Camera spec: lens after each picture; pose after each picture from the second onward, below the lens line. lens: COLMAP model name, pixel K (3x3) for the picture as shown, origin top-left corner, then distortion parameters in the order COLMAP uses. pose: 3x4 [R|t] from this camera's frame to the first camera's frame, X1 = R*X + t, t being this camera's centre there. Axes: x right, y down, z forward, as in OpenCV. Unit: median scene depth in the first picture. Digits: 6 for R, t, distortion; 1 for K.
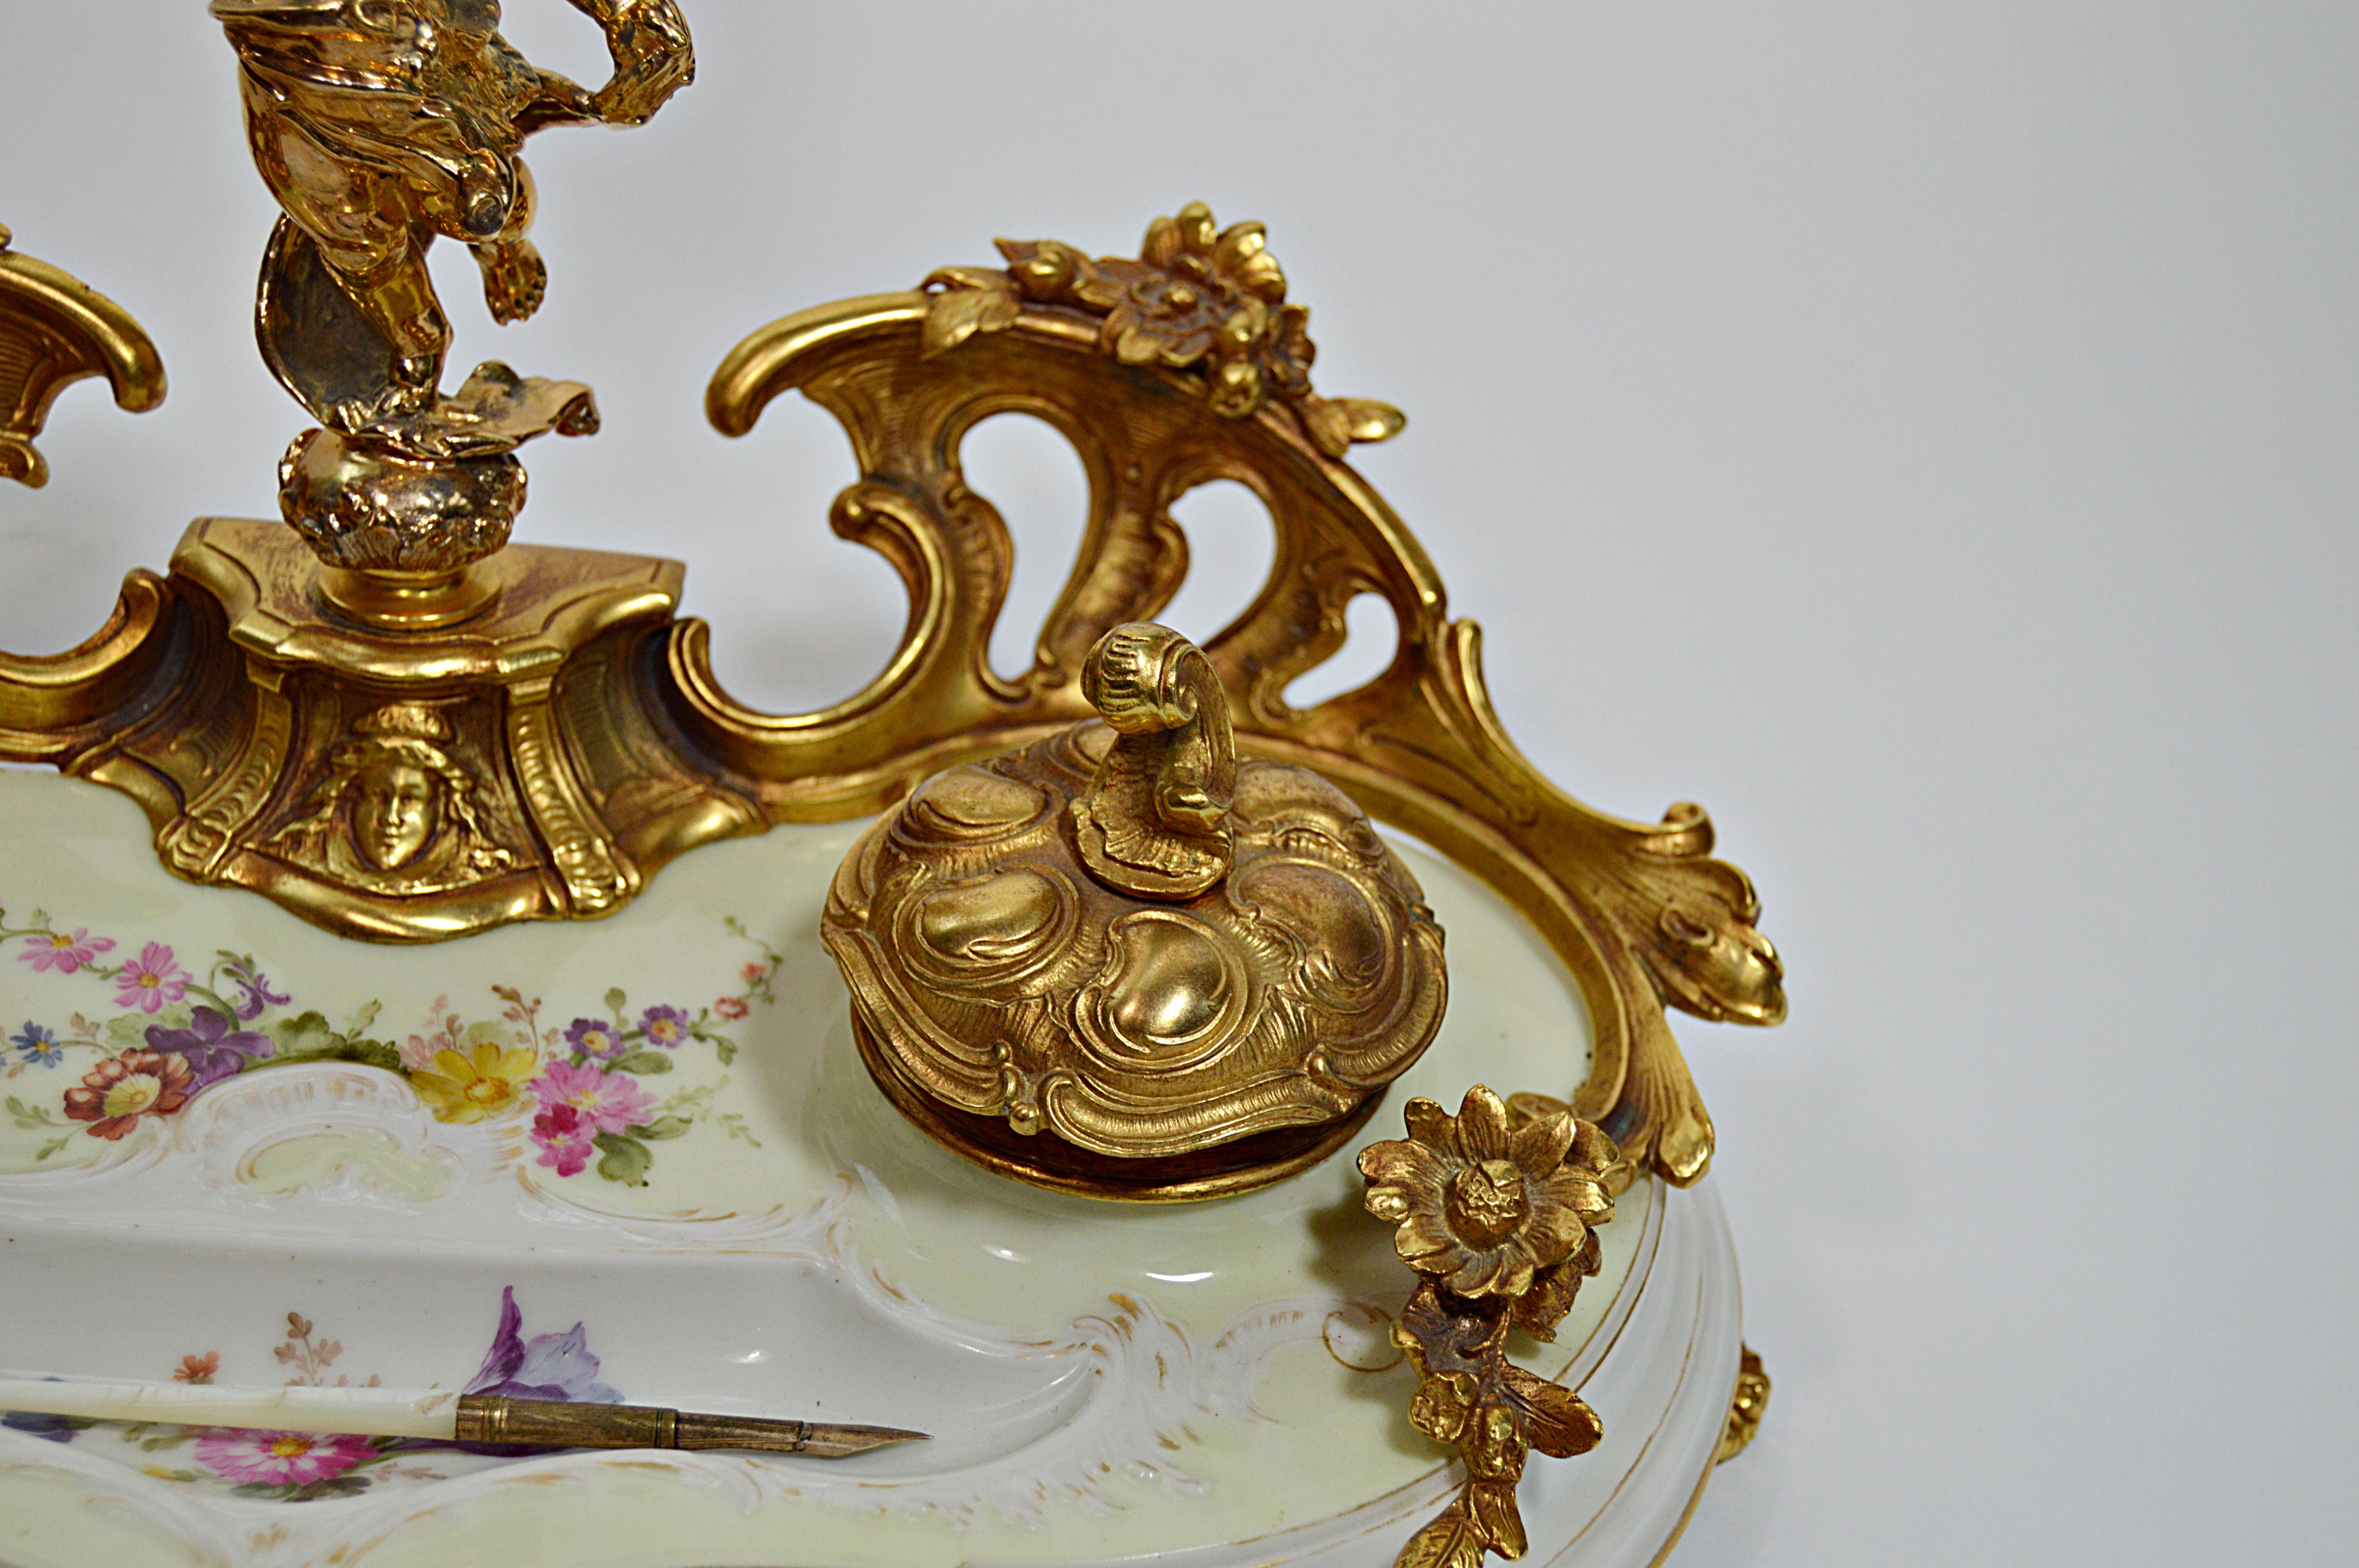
lens RADIAL K [[4475.8, 0, 1179.5], [0, 4475.8, 784.0], [0, 0, 1]] dist [0.025018, -0.311741]
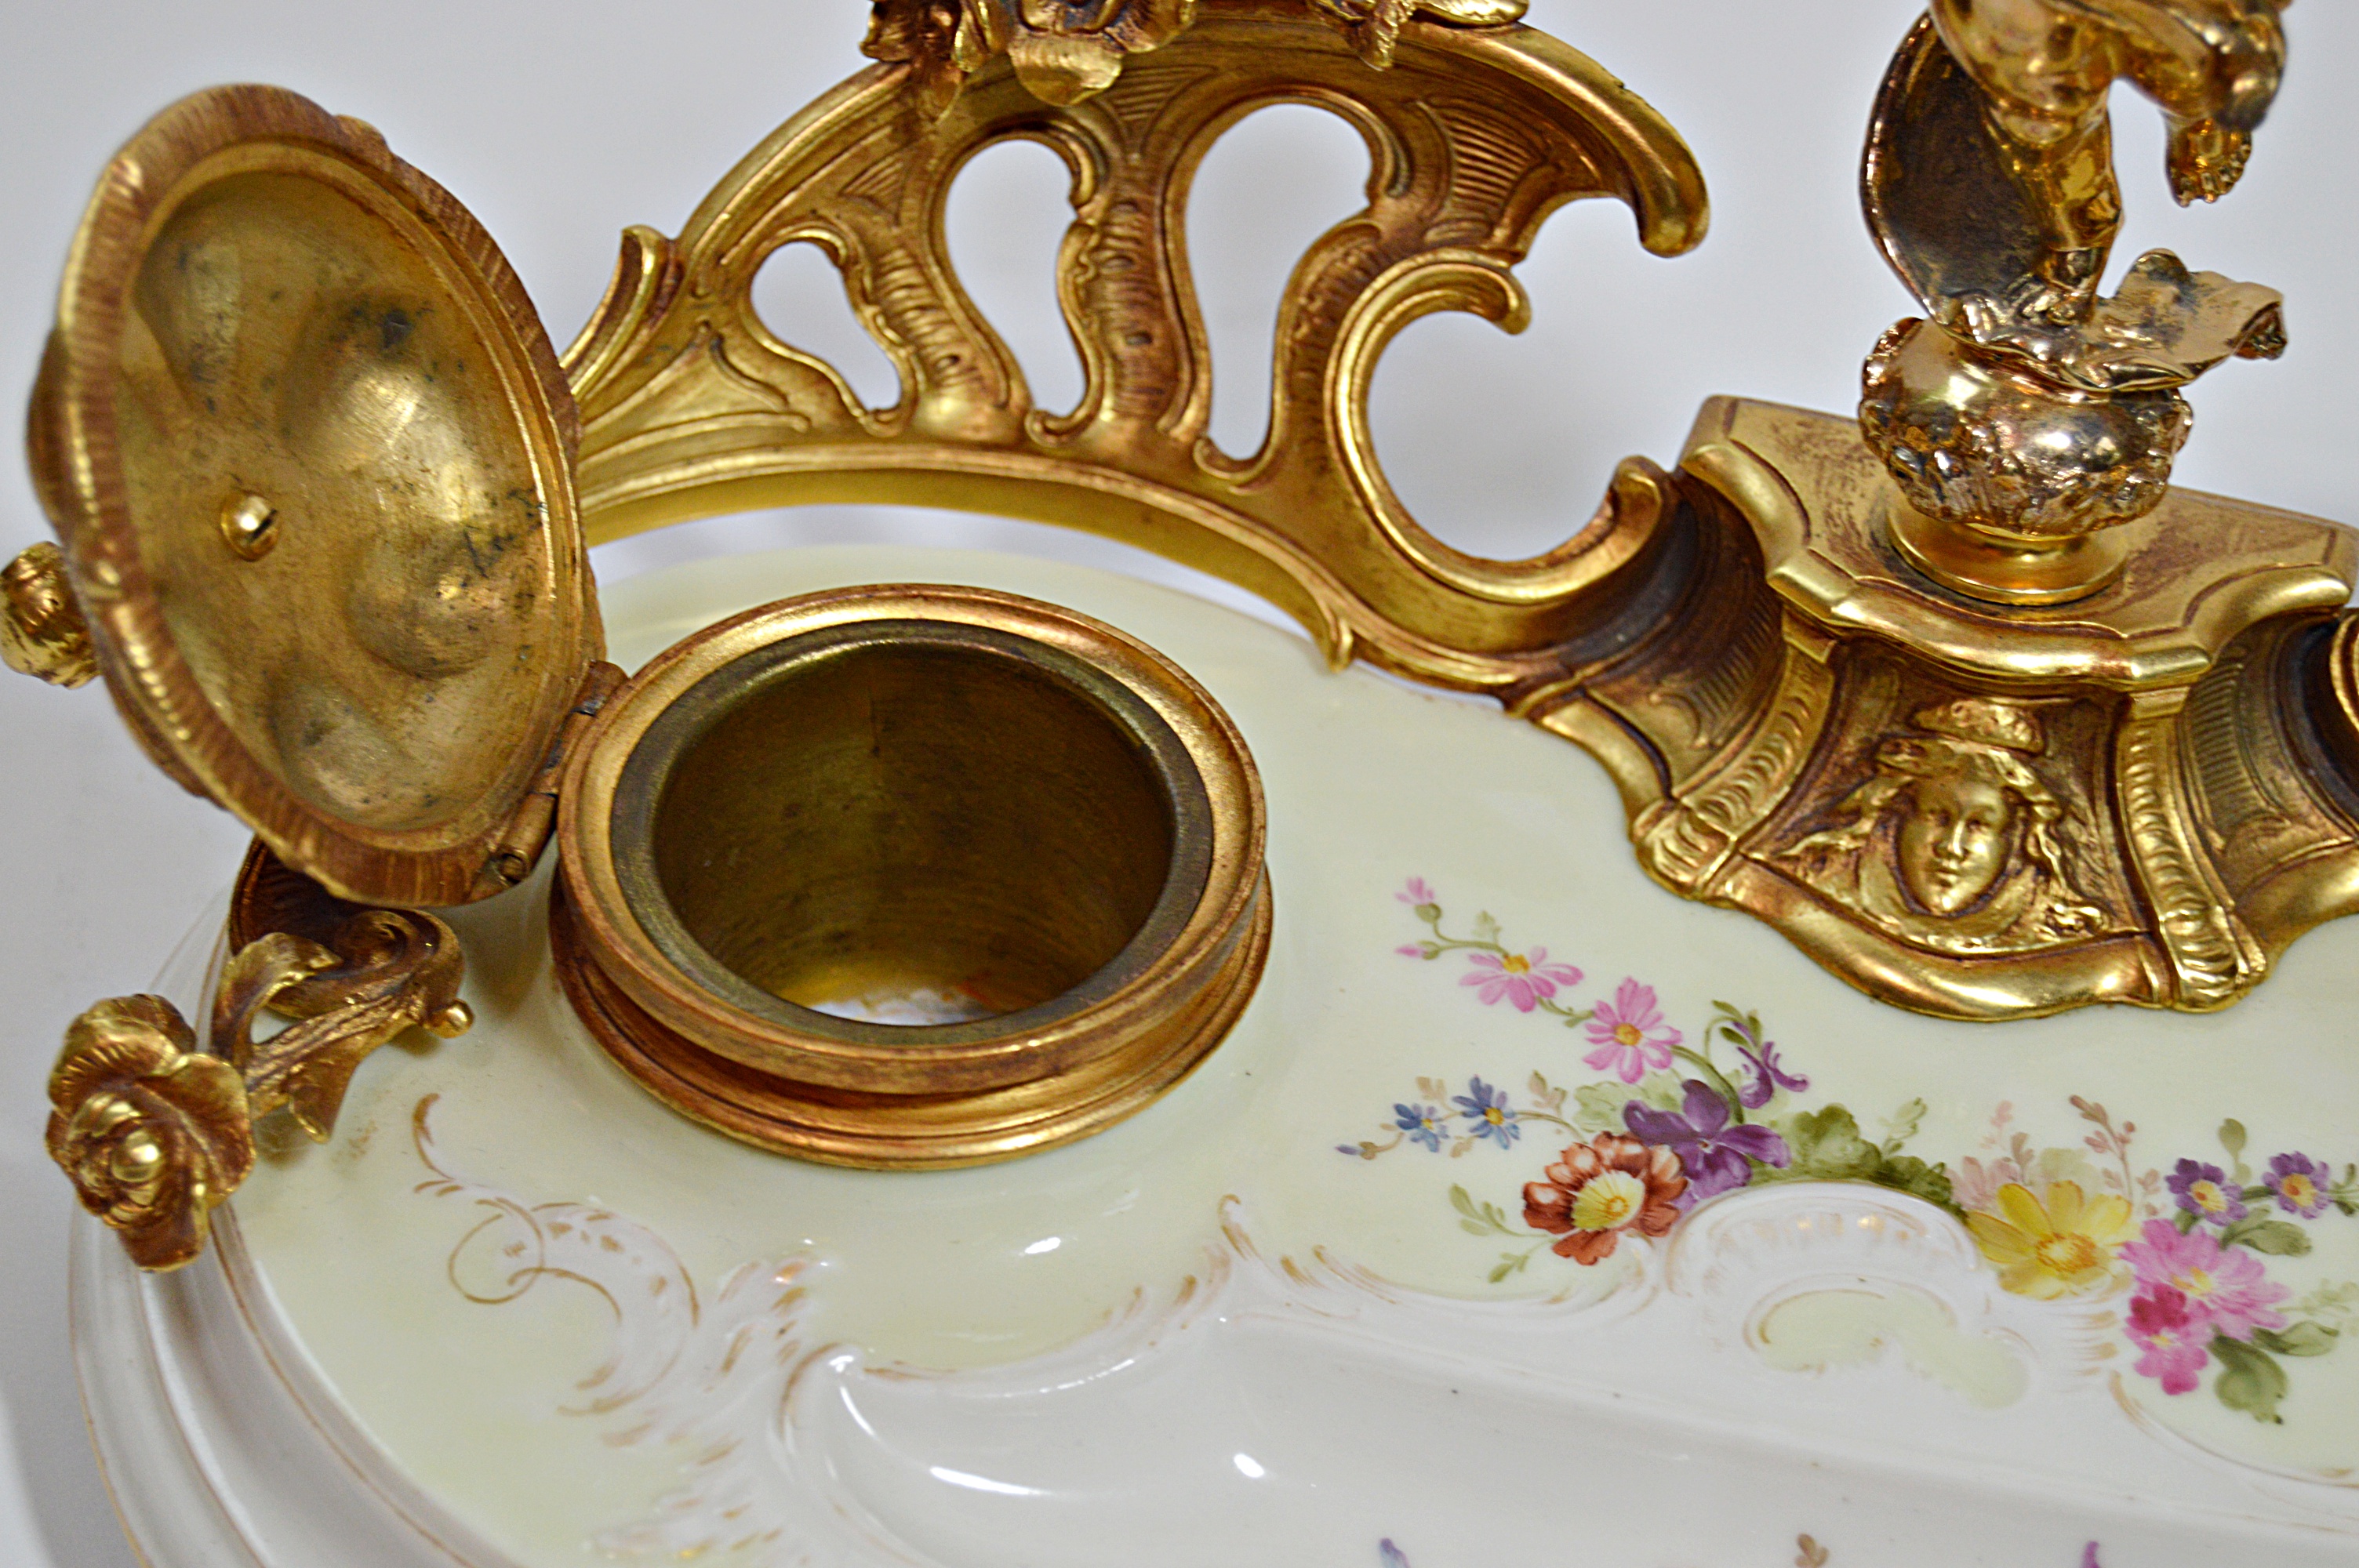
lens RADIAL K [[5282.4, 0, 1179.5], [0, 5282.4, 784.0], [0, 0, 1]] dist [0.038880, -0.542786]
pose [[0.975711, 0.129783, -0.176478, -0.151829], [-0.110455, 0.987172, 0.115289, -0.093863], [0.189177, -0.092996, 0.977529, 0.110933]]
